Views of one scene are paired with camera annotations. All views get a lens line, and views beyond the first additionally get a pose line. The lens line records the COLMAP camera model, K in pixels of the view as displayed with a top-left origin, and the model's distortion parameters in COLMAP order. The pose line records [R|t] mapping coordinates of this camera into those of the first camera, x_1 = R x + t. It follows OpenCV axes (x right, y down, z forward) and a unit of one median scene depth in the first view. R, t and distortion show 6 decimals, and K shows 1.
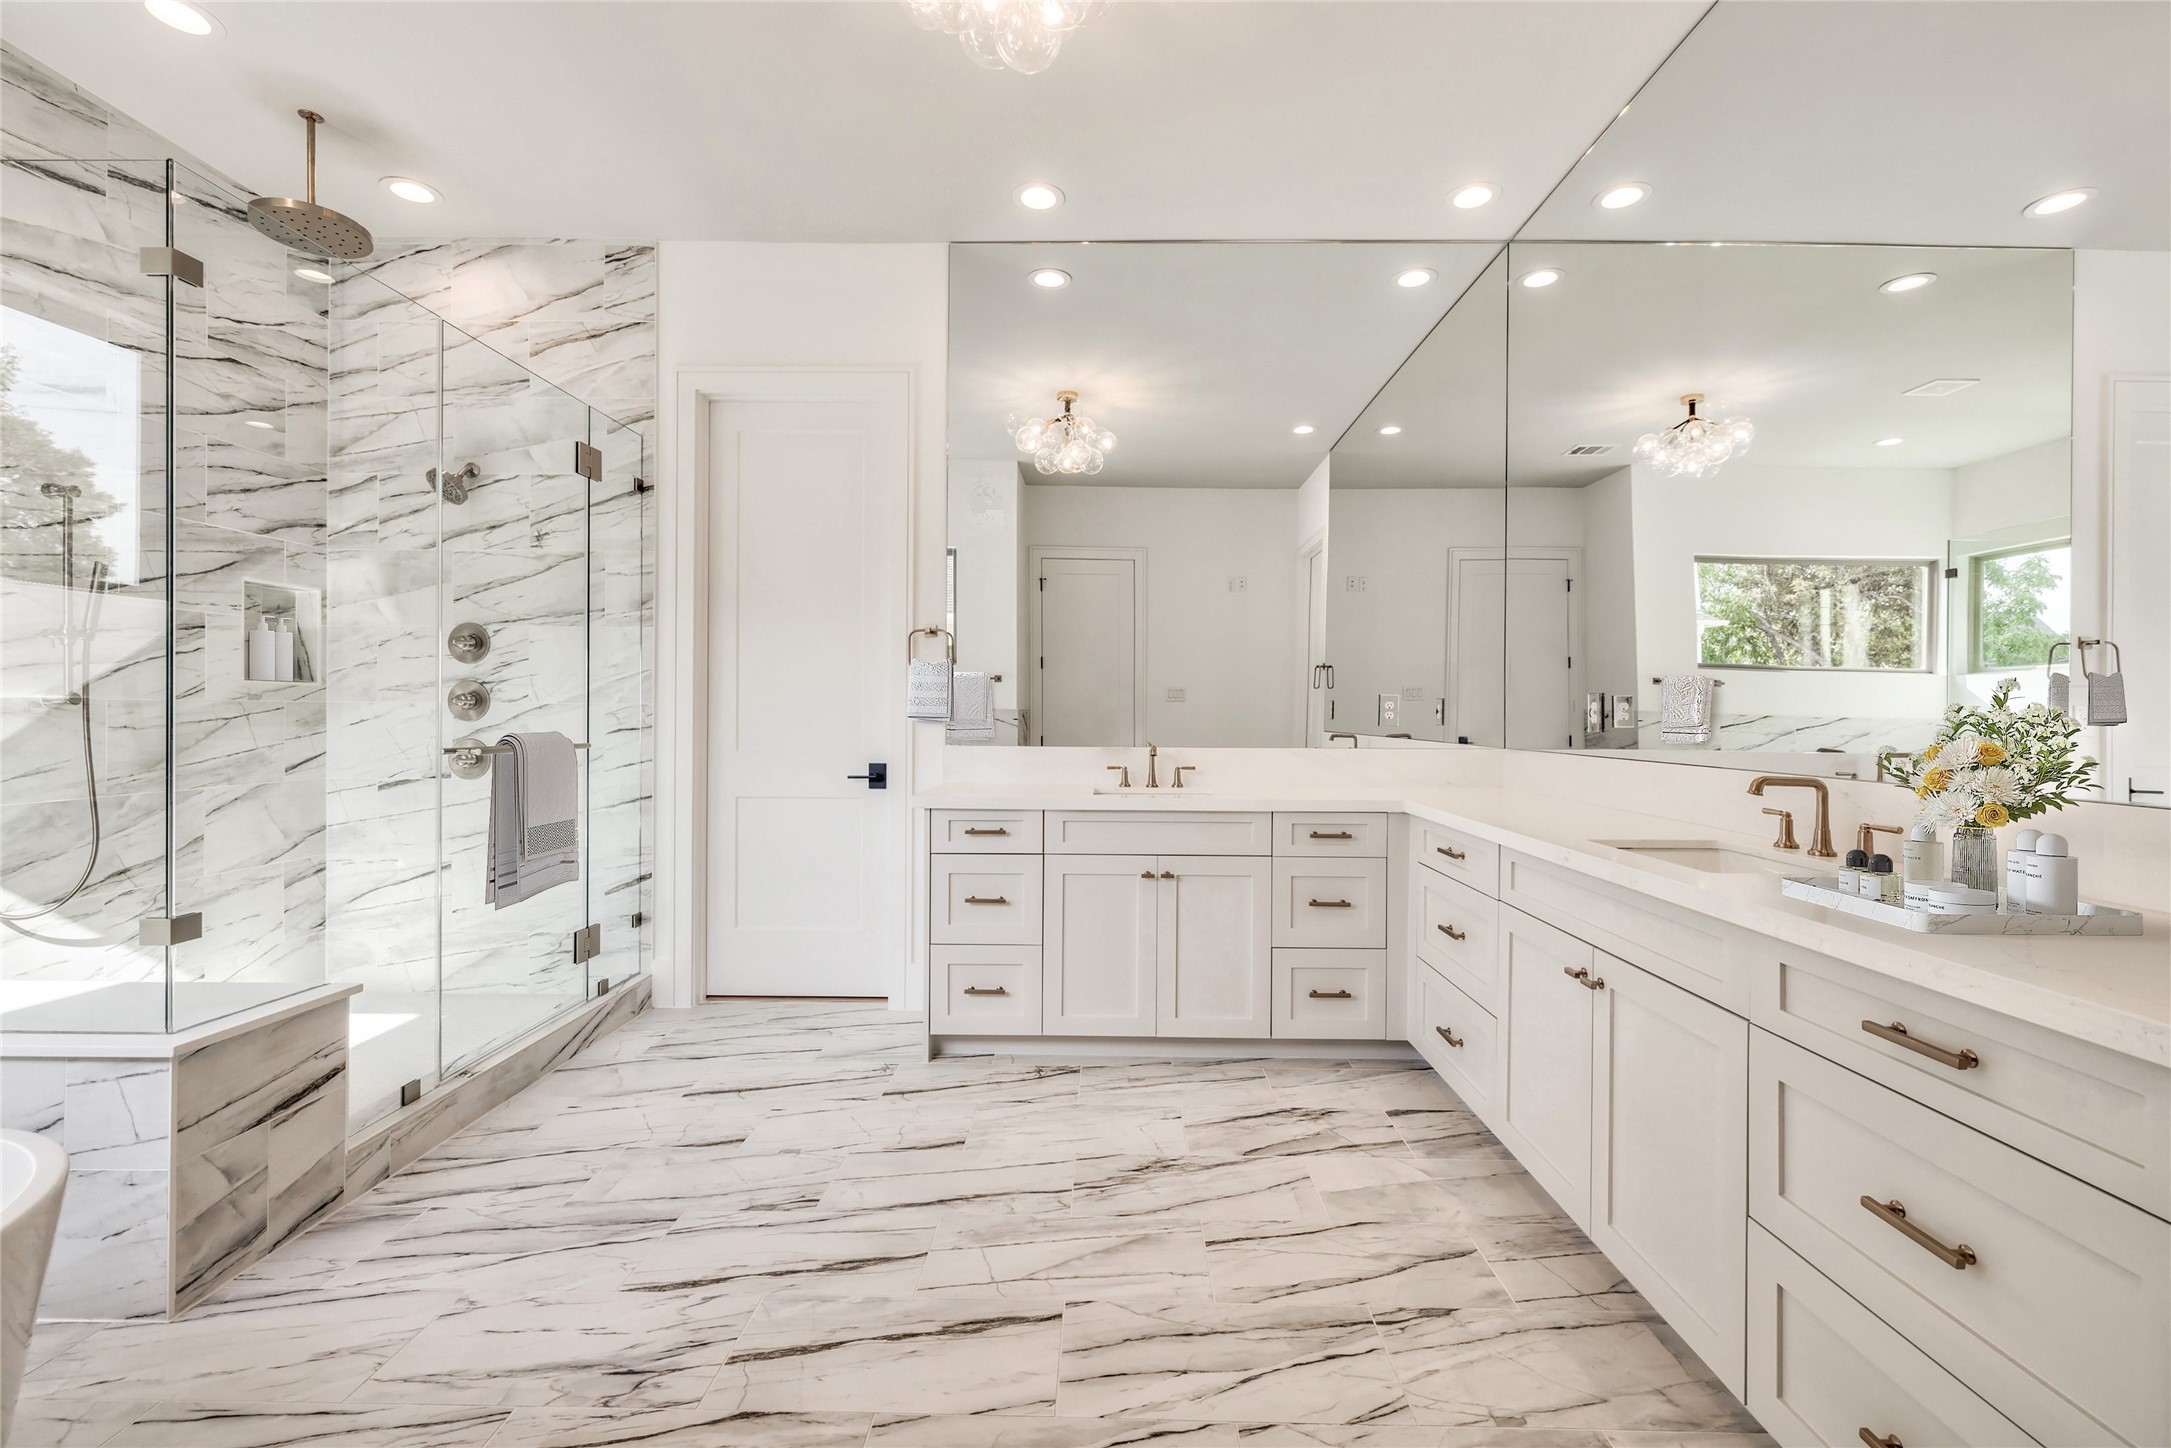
lens RADIAL K [[916.3, 0, 1086.6], [0, 916.3, 717.6], [0, 0, 1]] dist [0.001968, 0.000919]
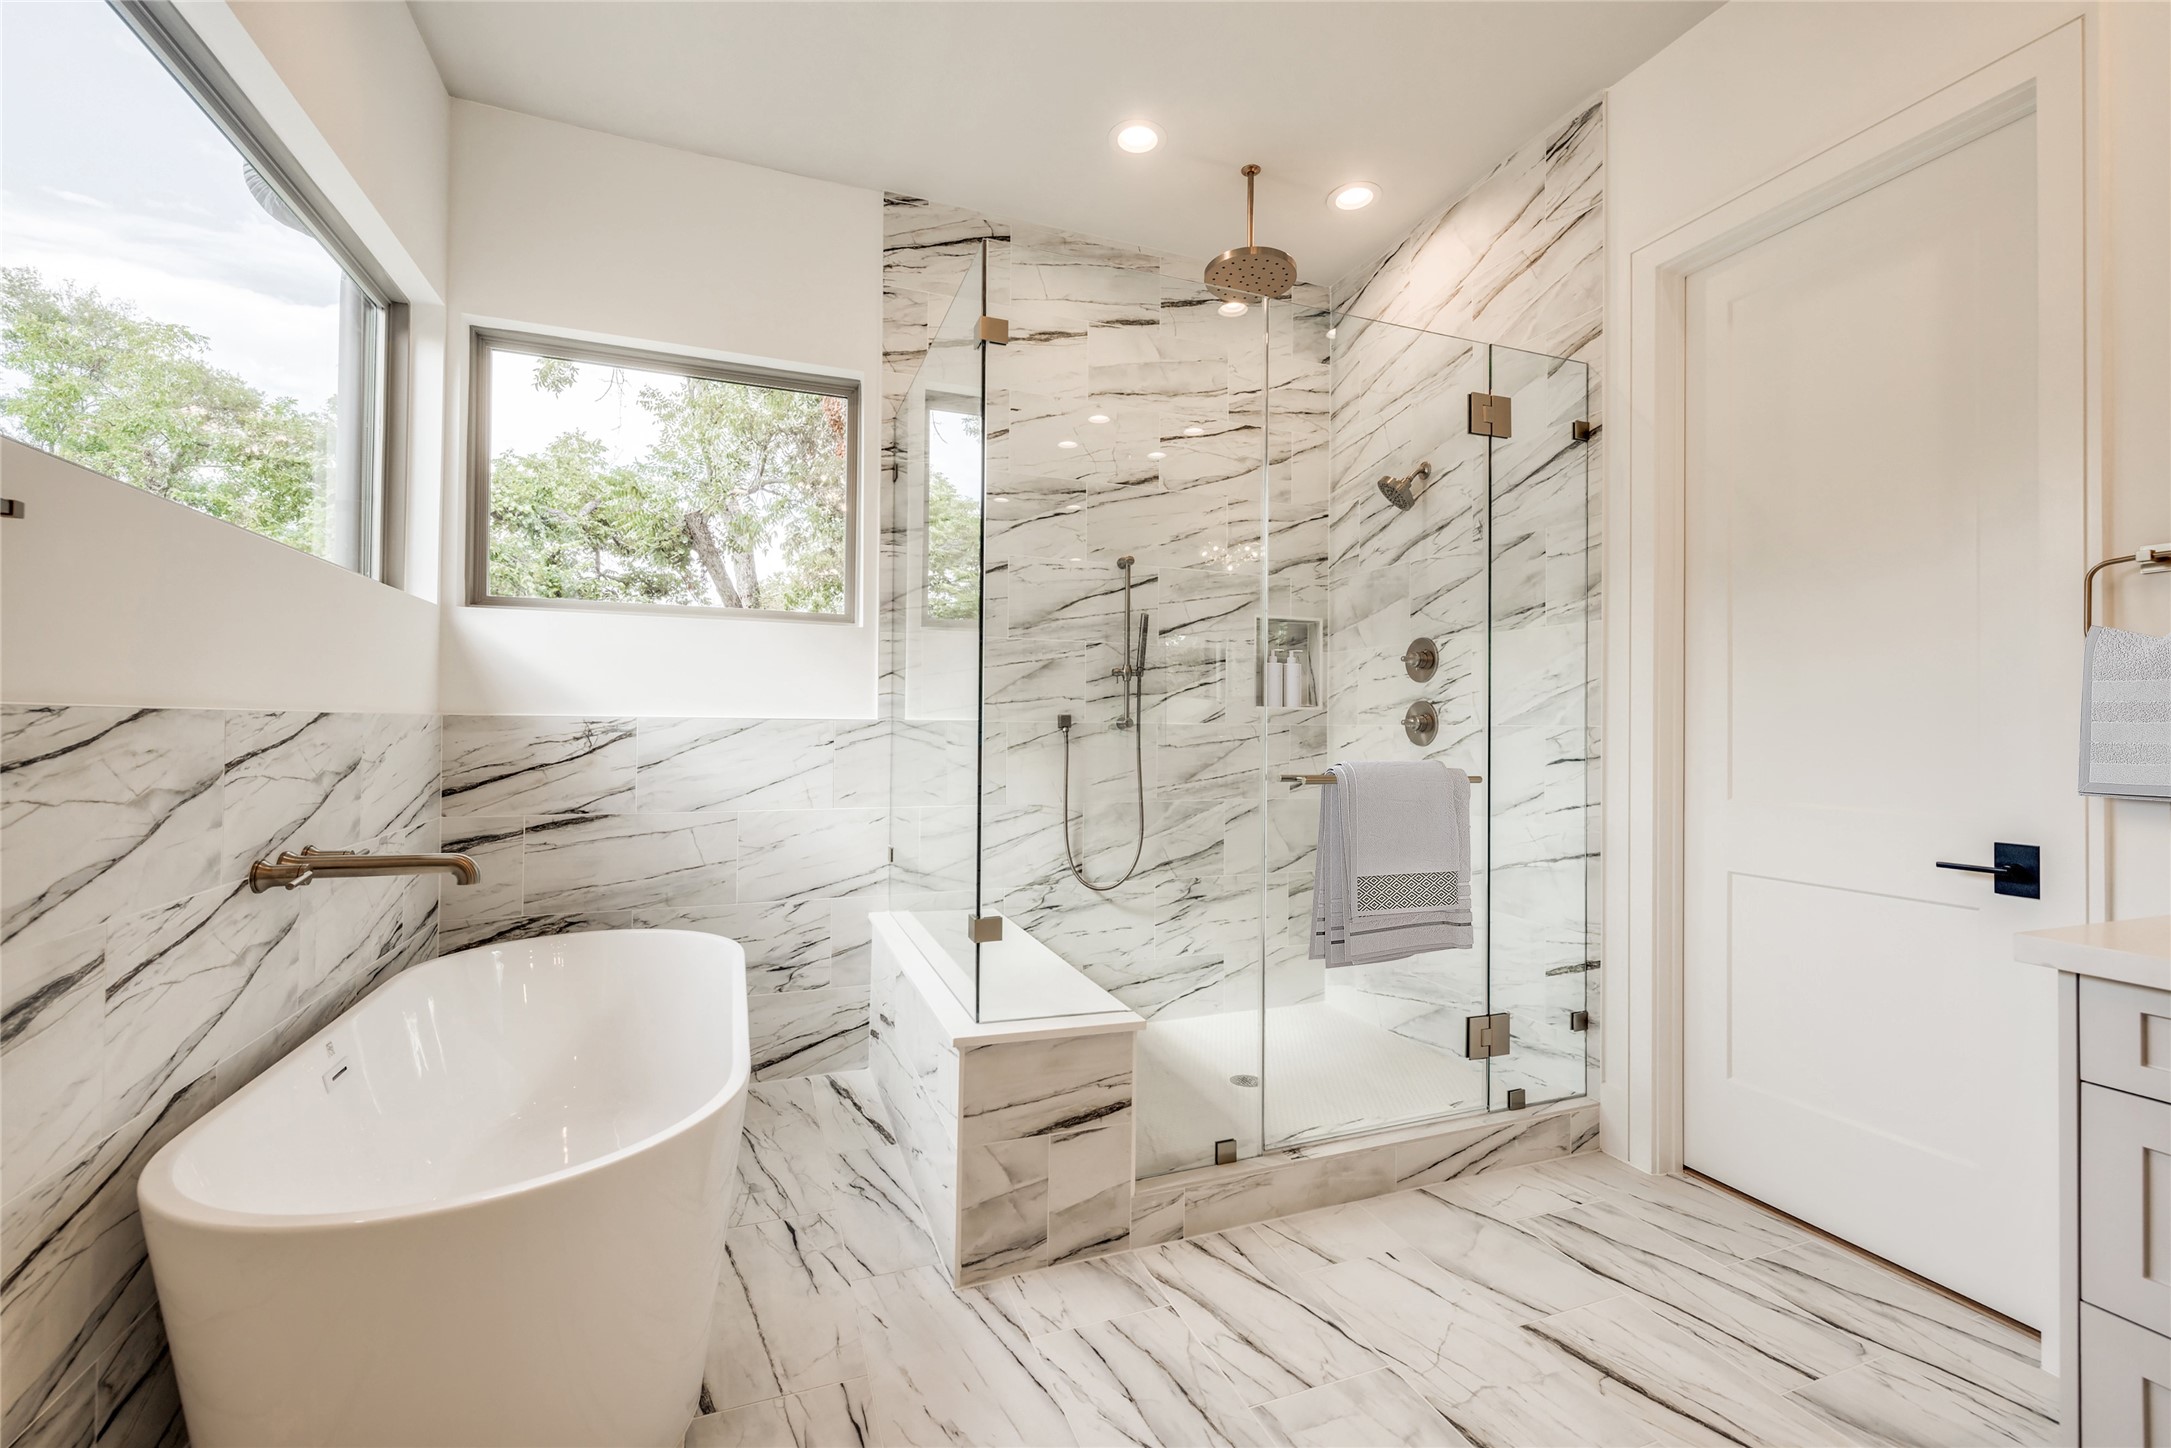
lens RADIAL K [[916.3, 0, 1082.0], [0, 916.3, 714.5], [0, 0, 1]] dist [0.001968, 0.000919]
pose [[0.385024, -0.015034, -0.922784, 0.039878], [-0.015008, 0.999633, -0.022548, -0.001726], [0.922785, 0.022531, 0.384657, 0.379722]]
